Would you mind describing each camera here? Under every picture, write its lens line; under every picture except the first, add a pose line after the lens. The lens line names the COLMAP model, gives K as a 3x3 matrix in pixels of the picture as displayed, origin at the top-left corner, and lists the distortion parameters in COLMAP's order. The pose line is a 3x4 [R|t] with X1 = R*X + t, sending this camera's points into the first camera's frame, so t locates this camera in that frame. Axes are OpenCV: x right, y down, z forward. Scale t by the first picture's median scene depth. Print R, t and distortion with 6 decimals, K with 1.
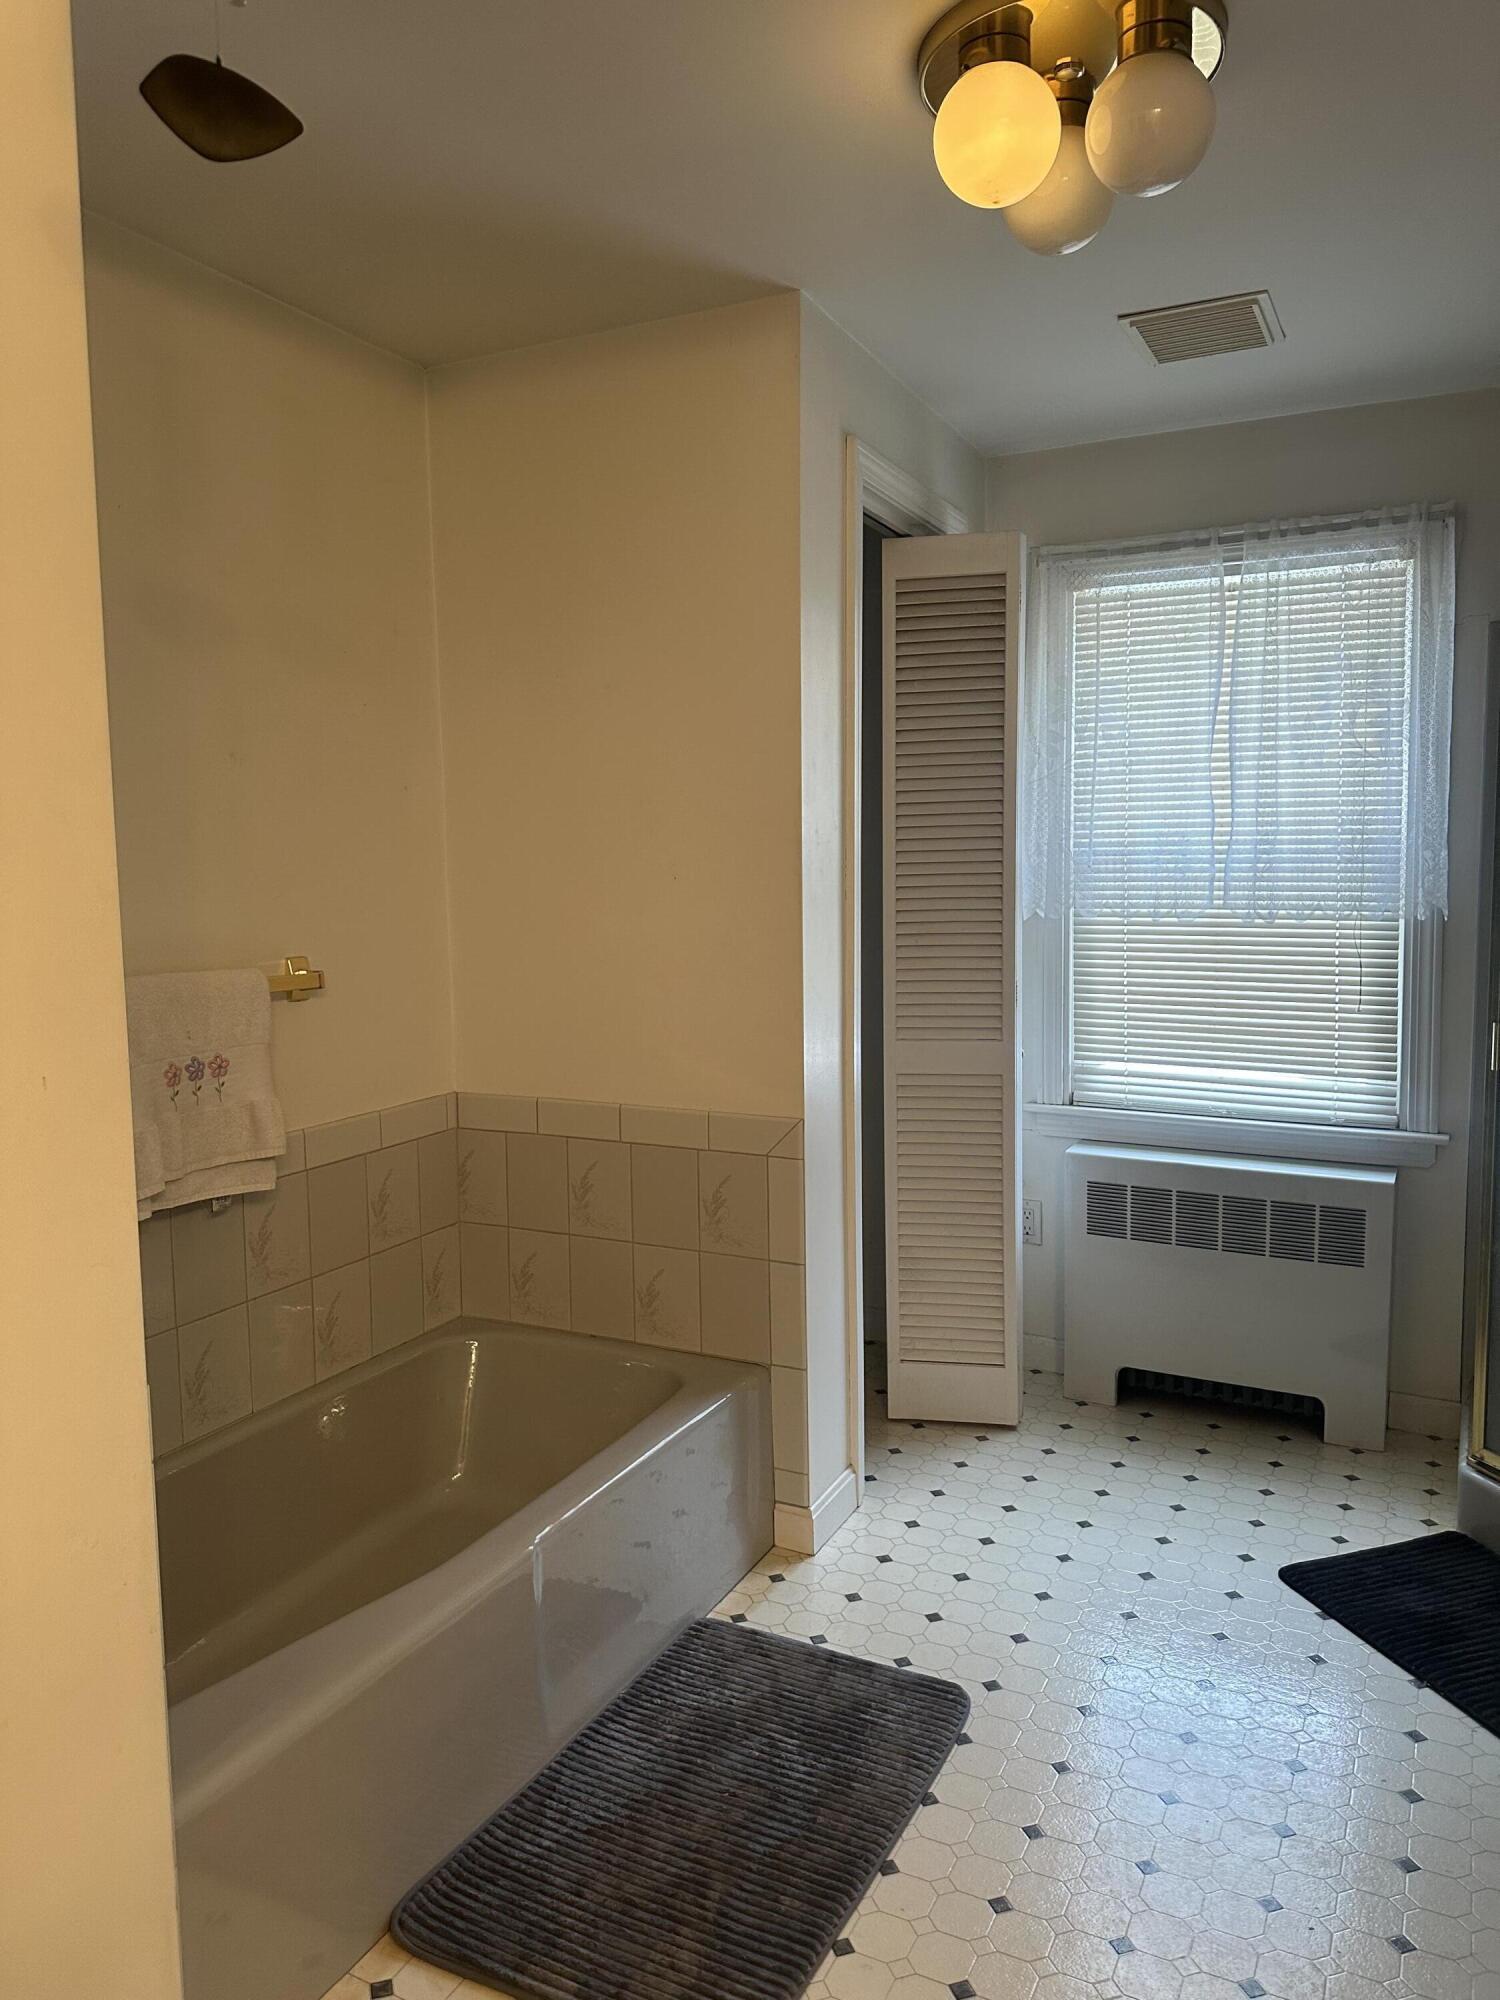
lens RADIAL K [[1411.0, 0, 727.5], [0, 1411.0, 1006.1], [0, 0, 1]] dist [0.038538, -0.045309]
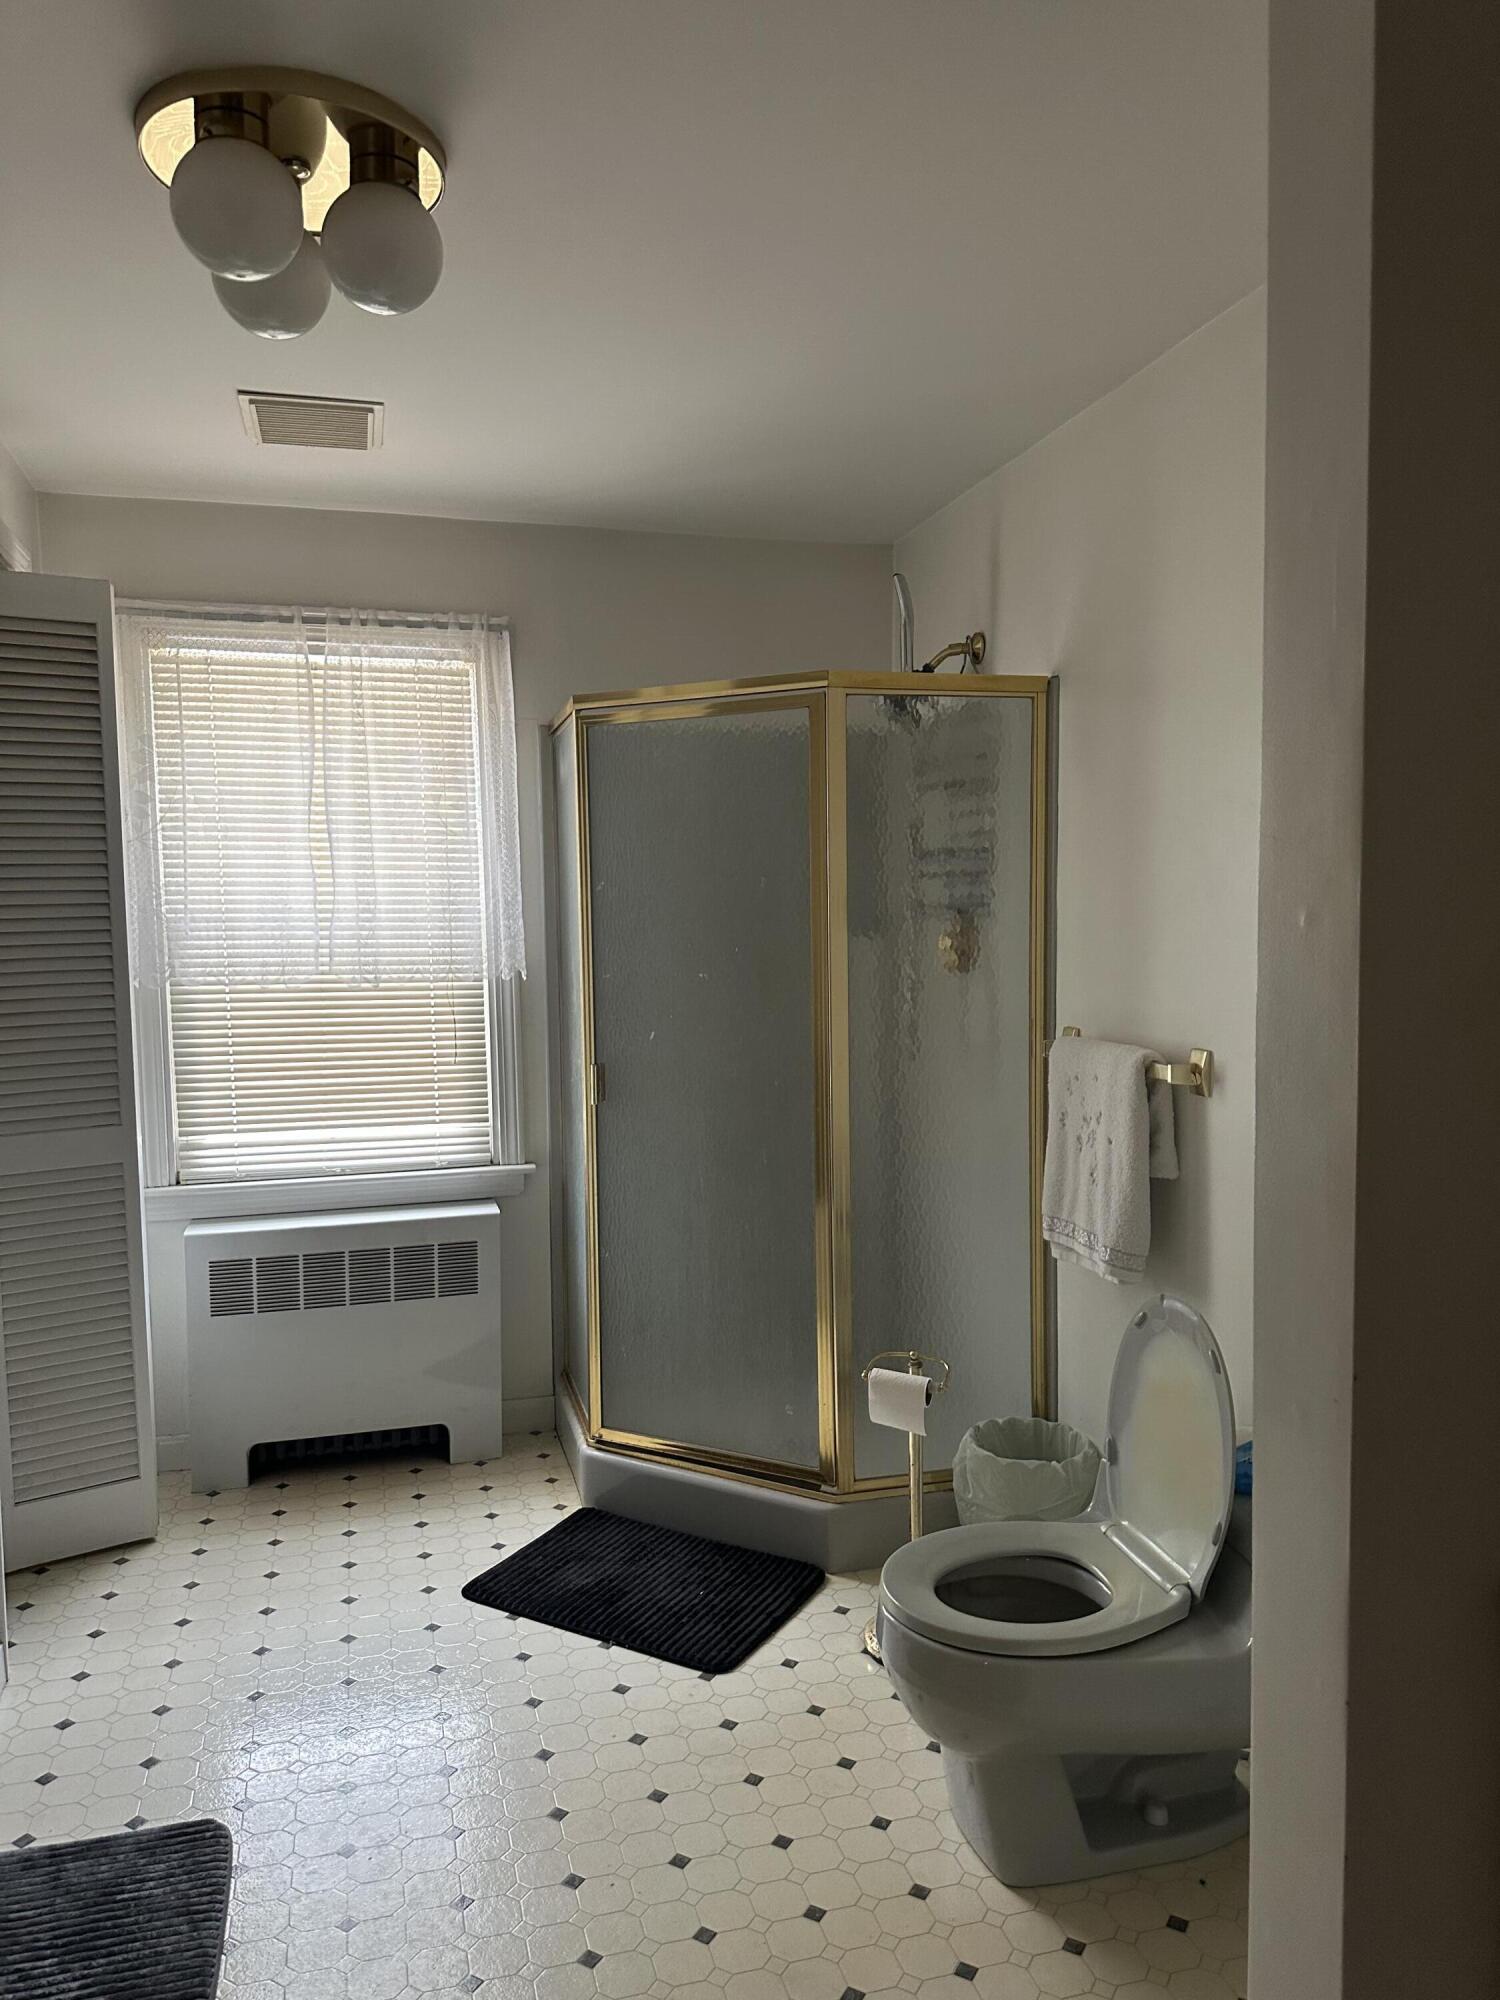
lens RADIAL K [[1411.0, 0, 754.2], [0, 1411.0, 1013.8], [0, 0, 1]] dist [0.038538, -0.045309]
pose [[0.733506, -0.049151, 0.677904, -0.128312], [0.072467, 0.997352, -0.006100, -0.011751], [-0.675809, 0.053600, 0.735125, 0.033528]]
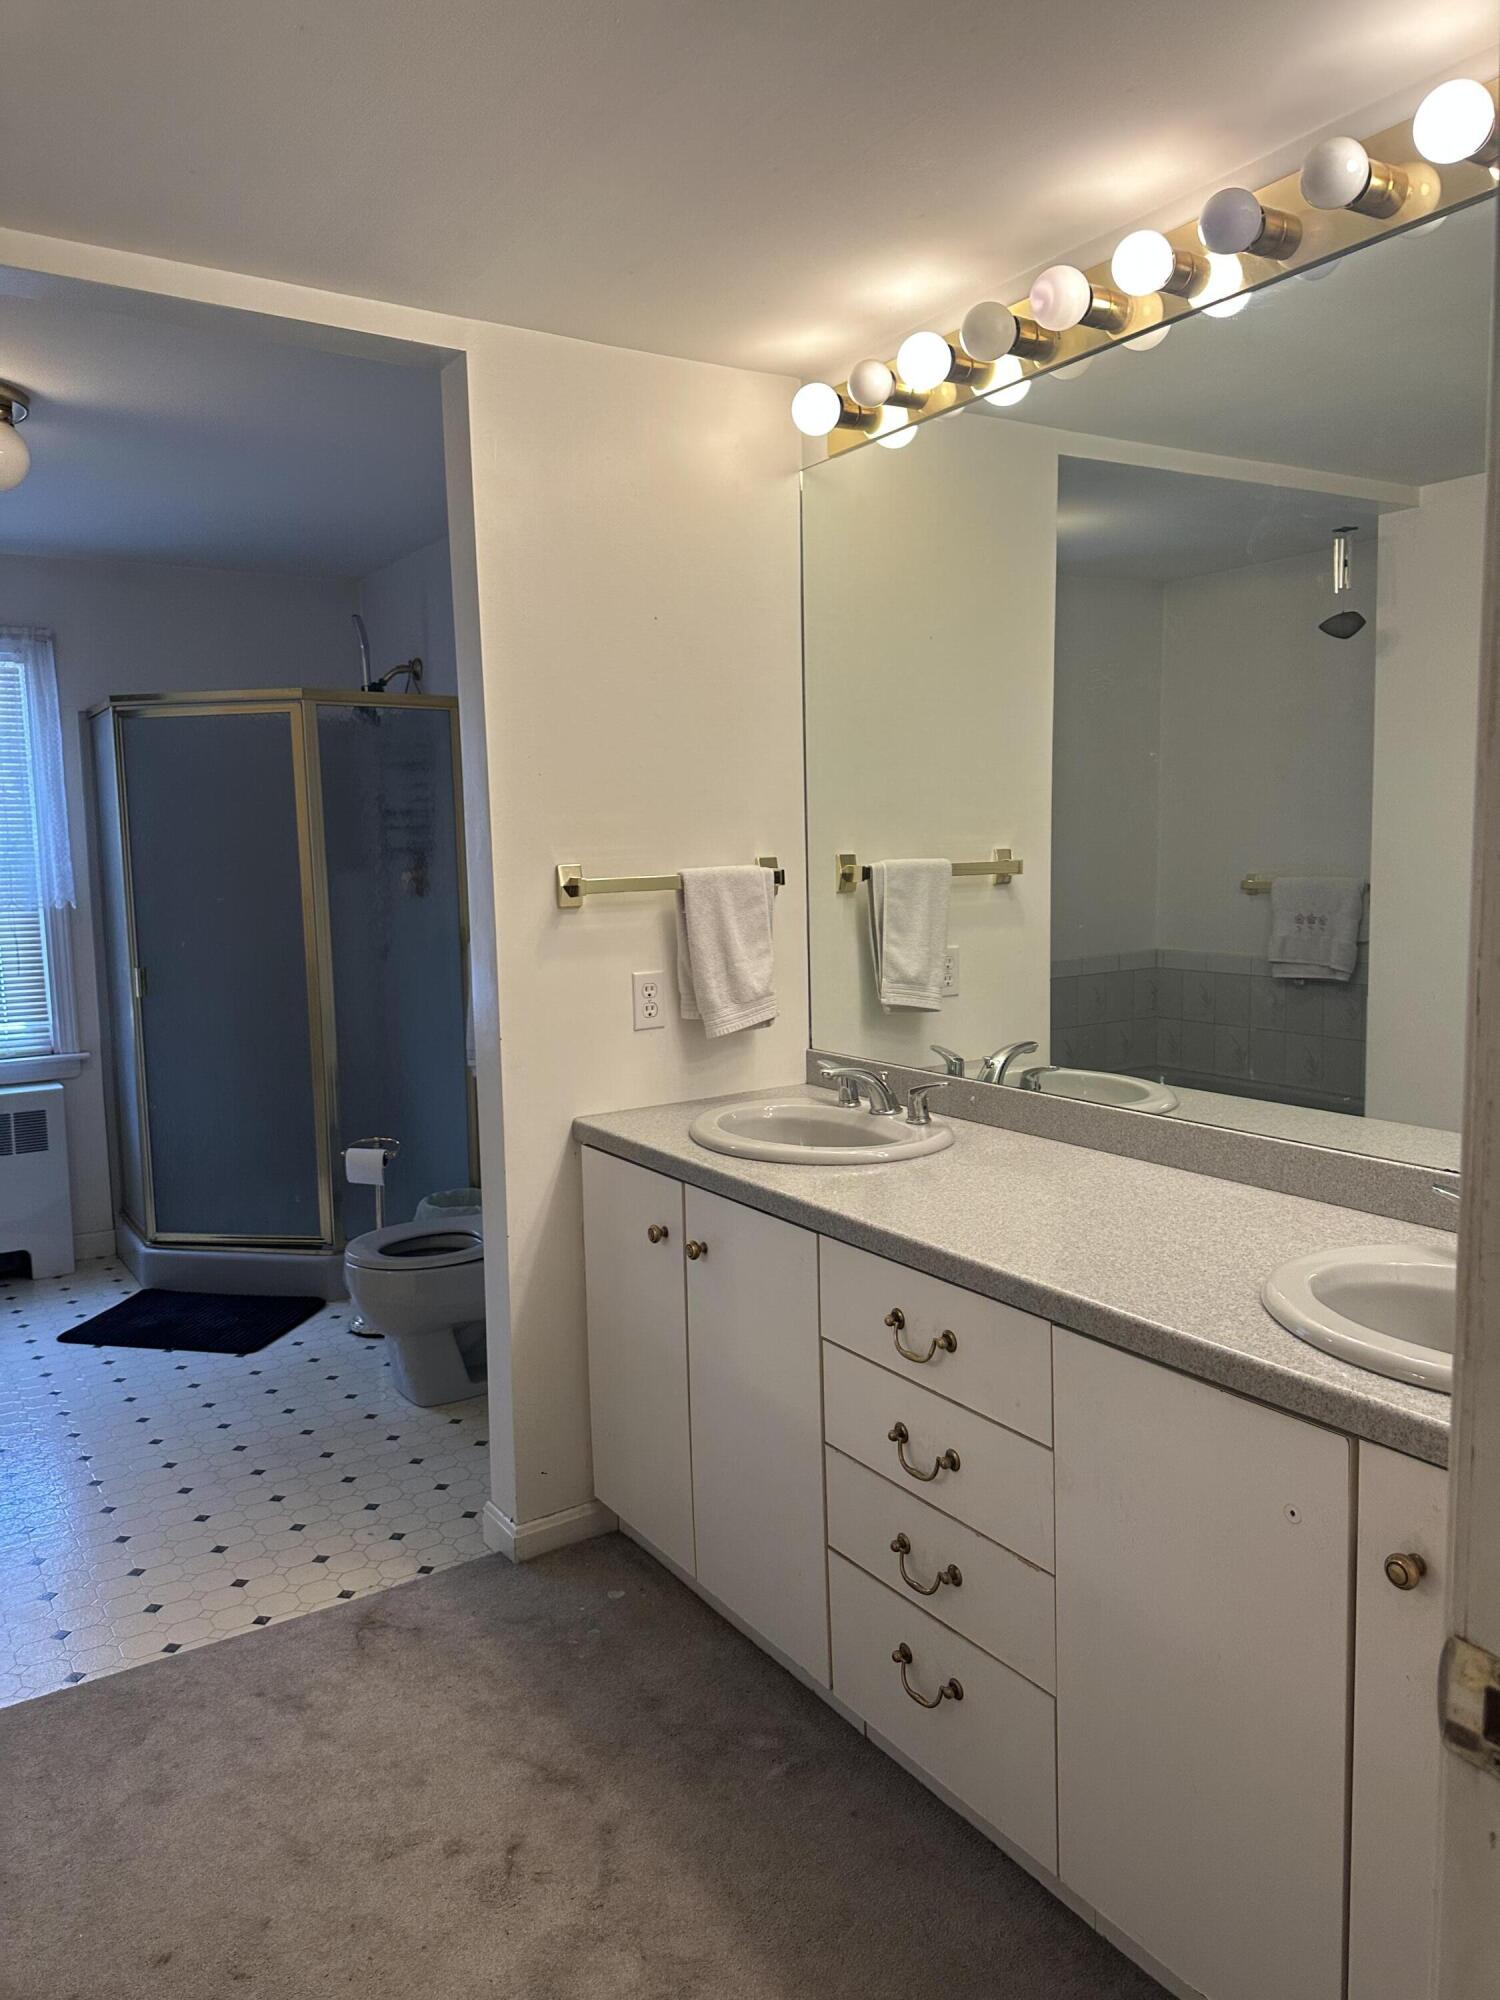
lens RADIAL K [[1411.0, 0, 739.6], [0, 1411.0, 1001.3], [0, 0, 1]] dist [0.038538, -0.045309]
pose [[0.494056, -0.095507, 0.864168, -0.436526], [0.099087, 0.993657, 0.053169, 0.026341], [-0.863765, 0.059359, 0.500386, -0.338206]]
